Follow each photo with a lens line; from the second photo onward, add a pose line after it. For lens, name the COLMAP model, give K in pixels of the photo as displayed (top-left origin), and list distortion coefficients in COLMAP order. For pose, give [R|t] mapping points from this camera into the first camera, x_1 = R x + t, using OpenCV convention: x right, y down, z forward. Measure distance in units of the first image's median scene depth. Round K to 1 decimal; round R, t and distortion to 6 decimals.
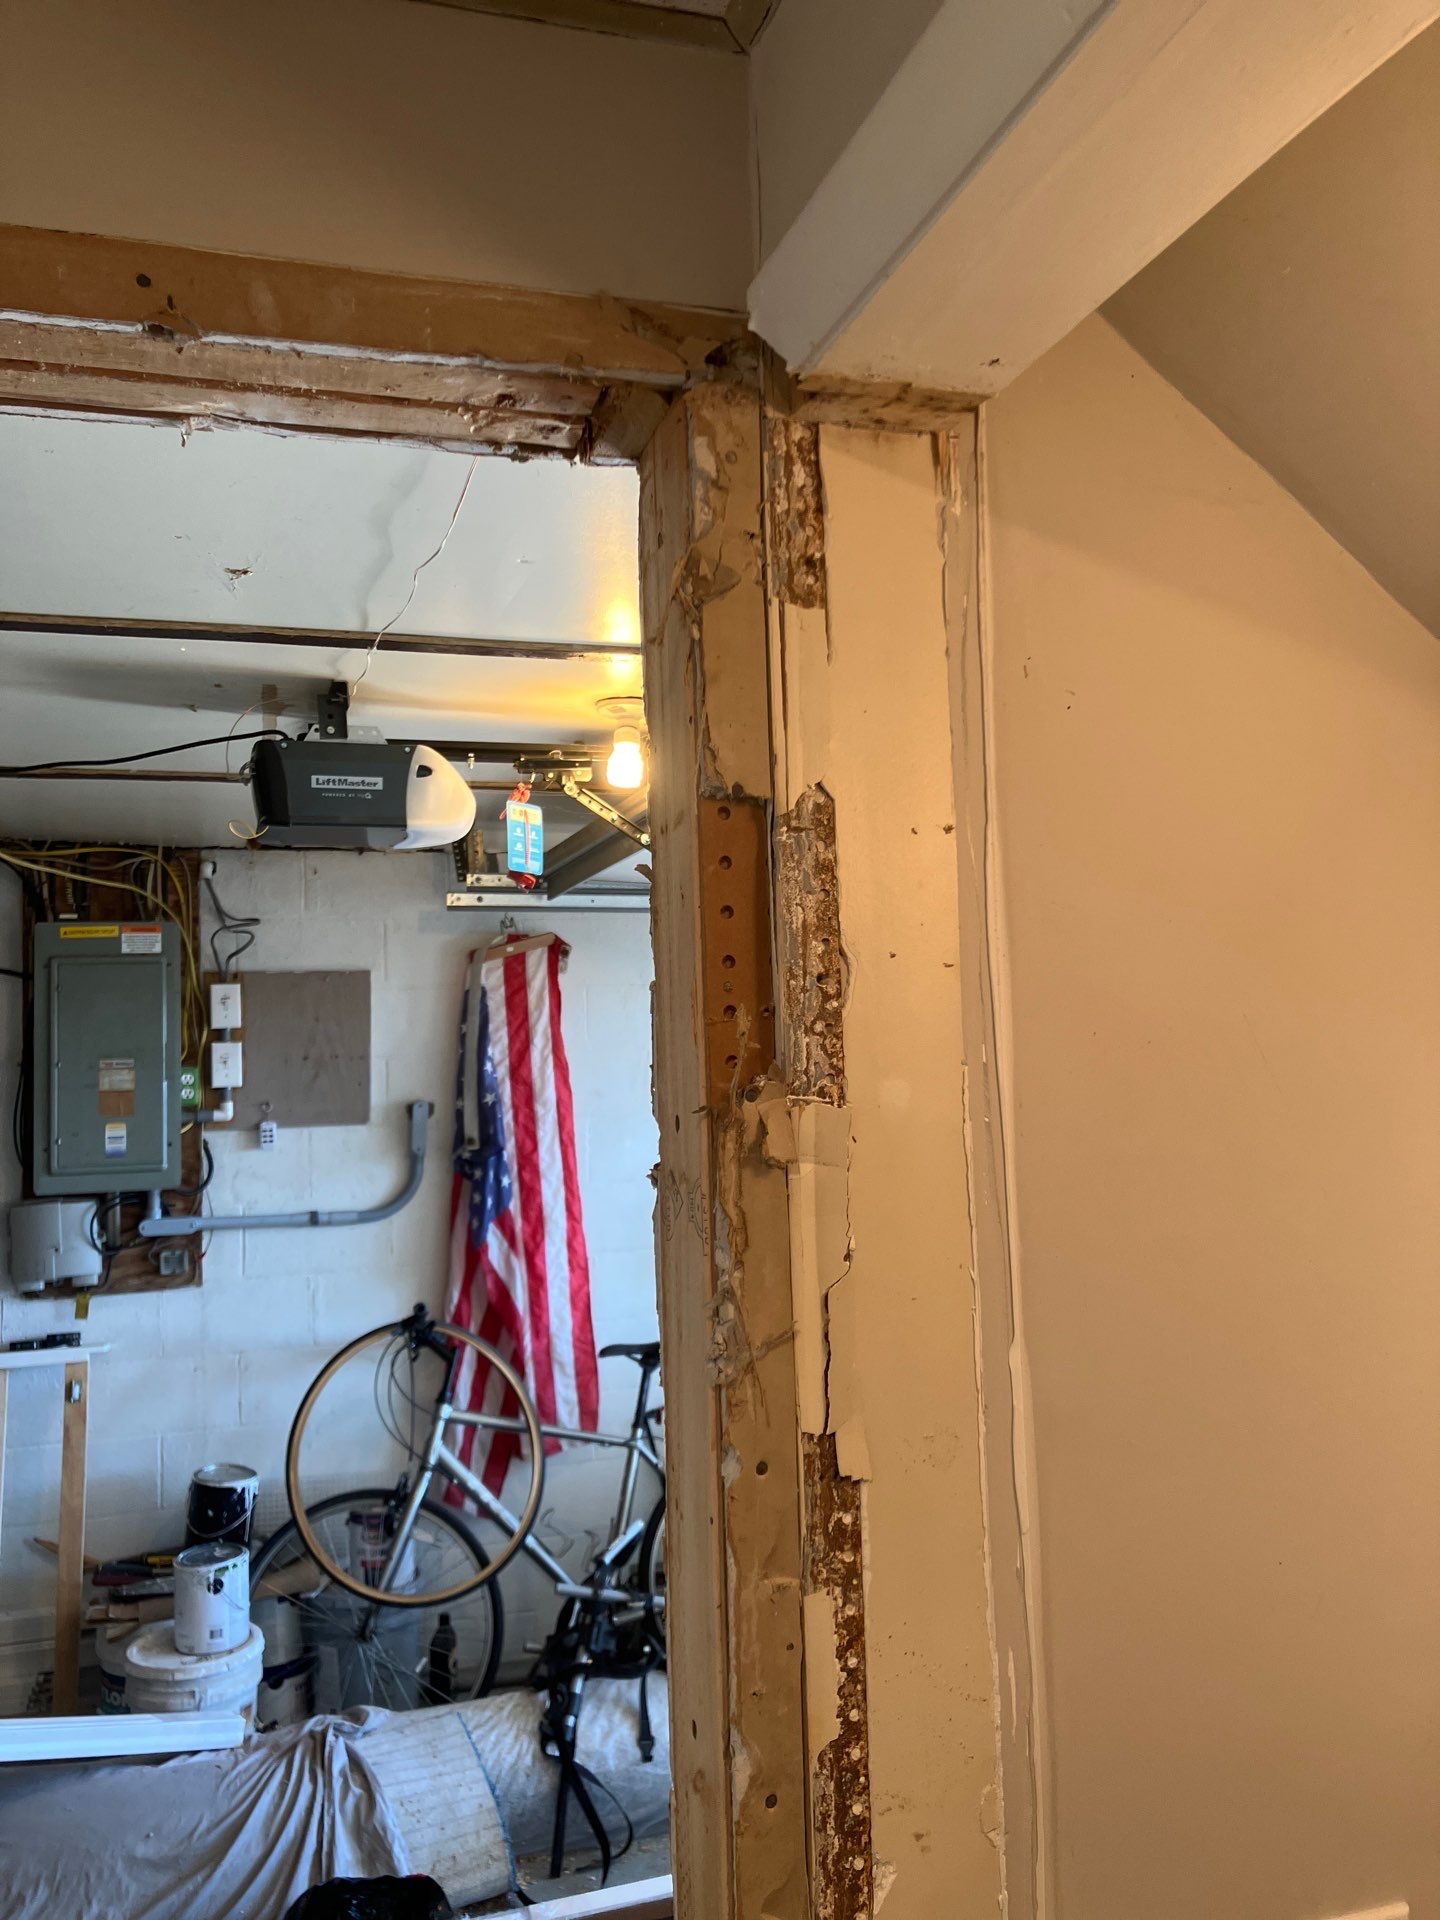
lens RADIAL K [[1582.7, 0, 720.0], [0, 1582.7, 960.0], [0, 0, 1]] dist [0.095086, -0.164082]
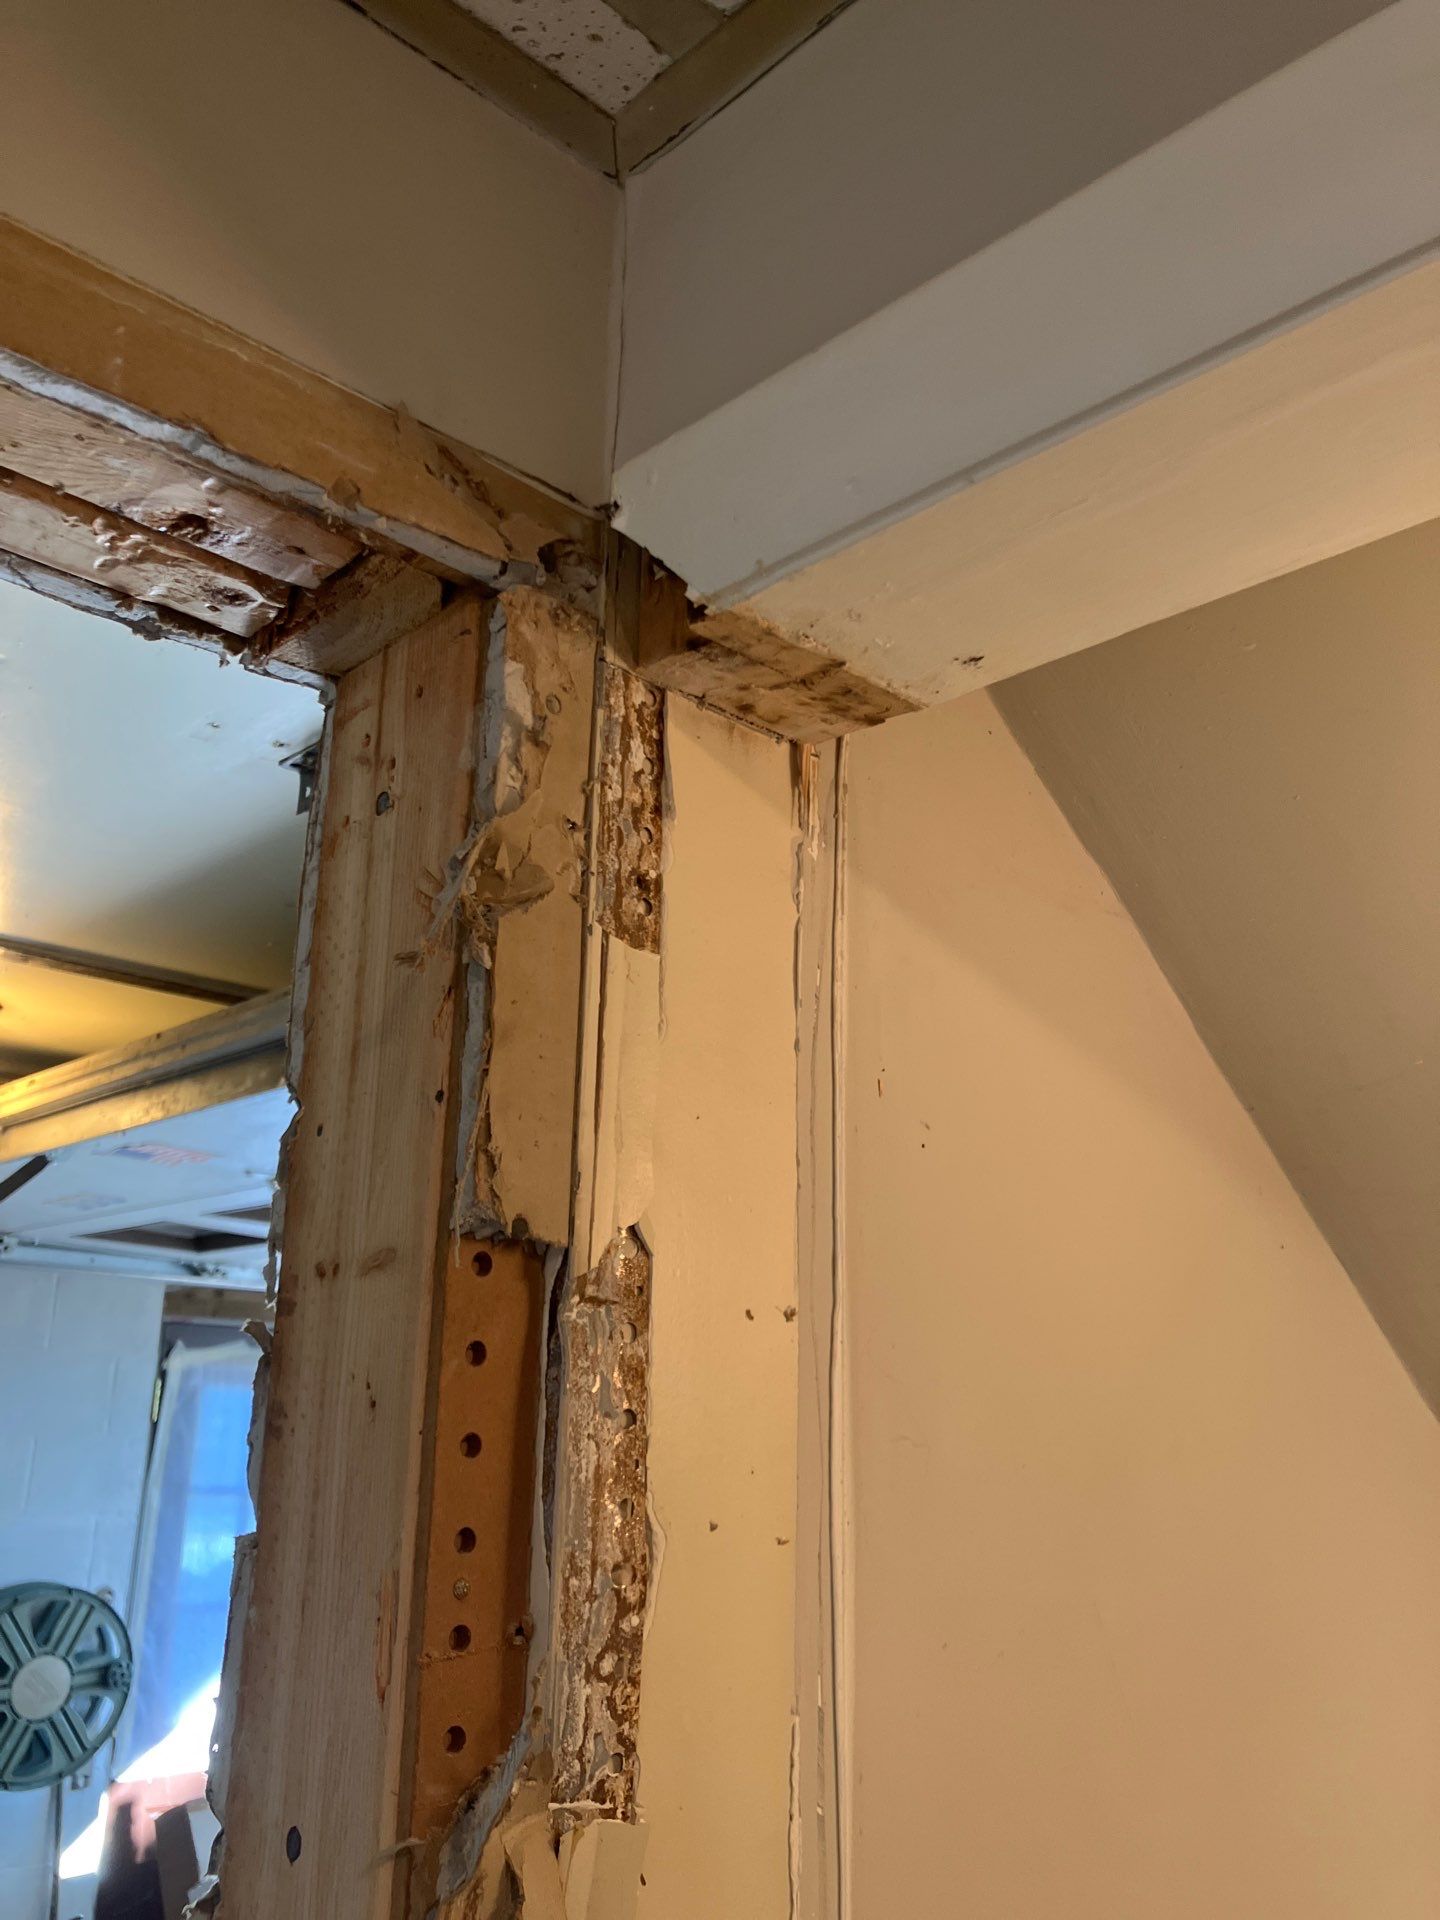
lens RADIAL K [[1582.7, 0, 720.0], [0, 1582.7, 960.0], [0, 0, 1]] dist [0.095086, -0.164082]
pose [[0.896987, 0.167247, 0.409197, -0.176465], [-0.073734, 0.969305, -0.234545, -0.070168], [-0.435864, 0.180212, 0.881786, 0.424735]]
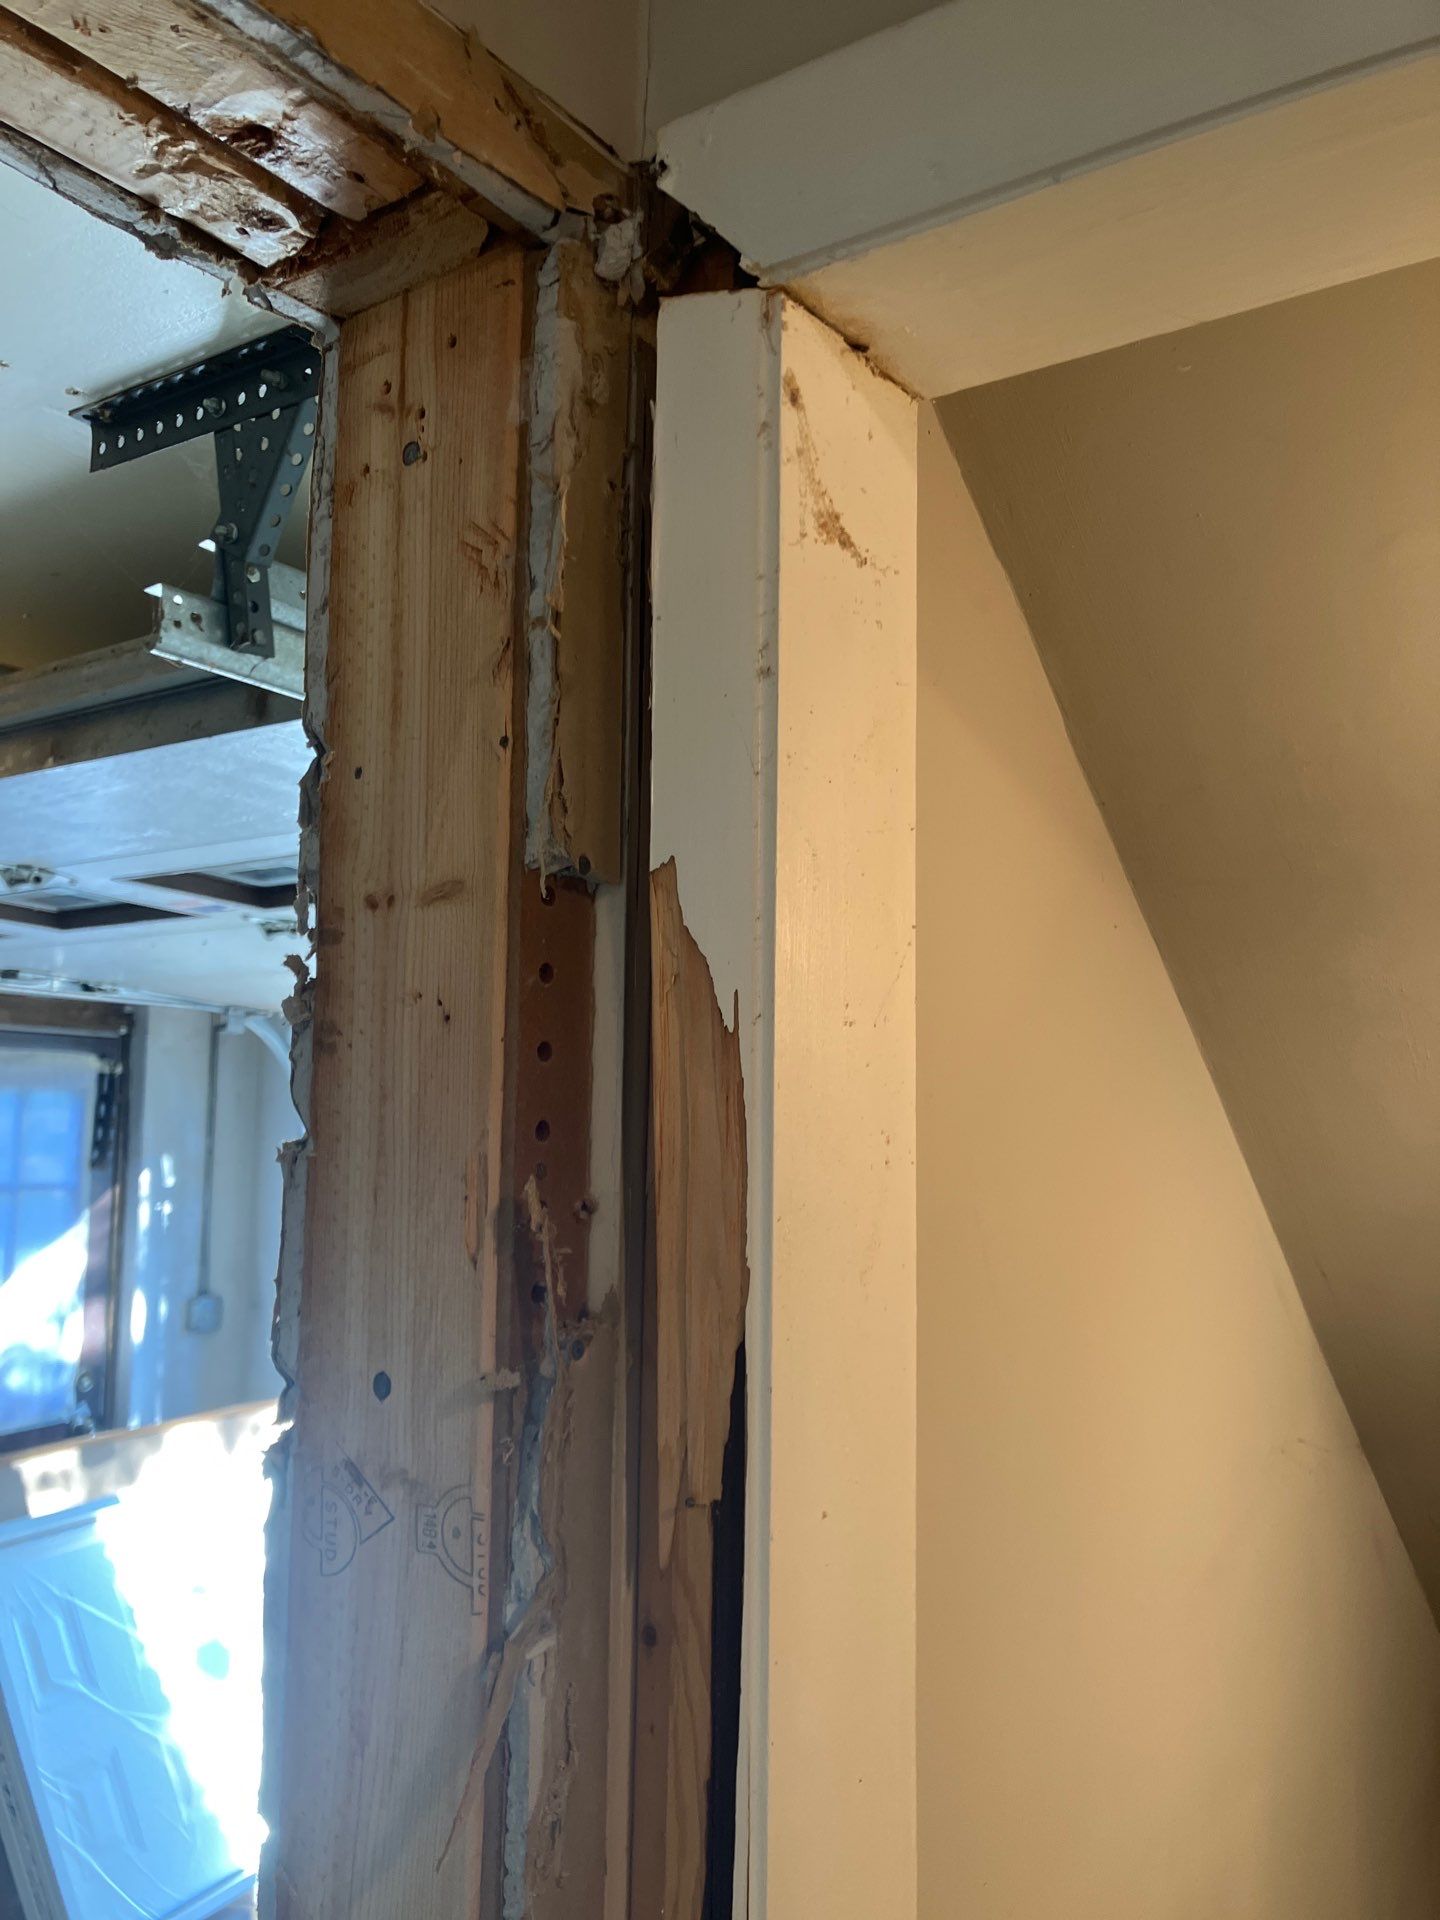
lens RADIAL K [[1577.2, 0, 720.0], [0, 1577.2, 960.0], [0, 0, 1]] dist [0.032618, -0.006390]
pose [[0.798060, 0.108562, 0.592719, -0.313082], [-0.078986, 0.993997, -0.075711, -0.025027], [-0.597380, 0.013605, 0.801843, 0.447113]]
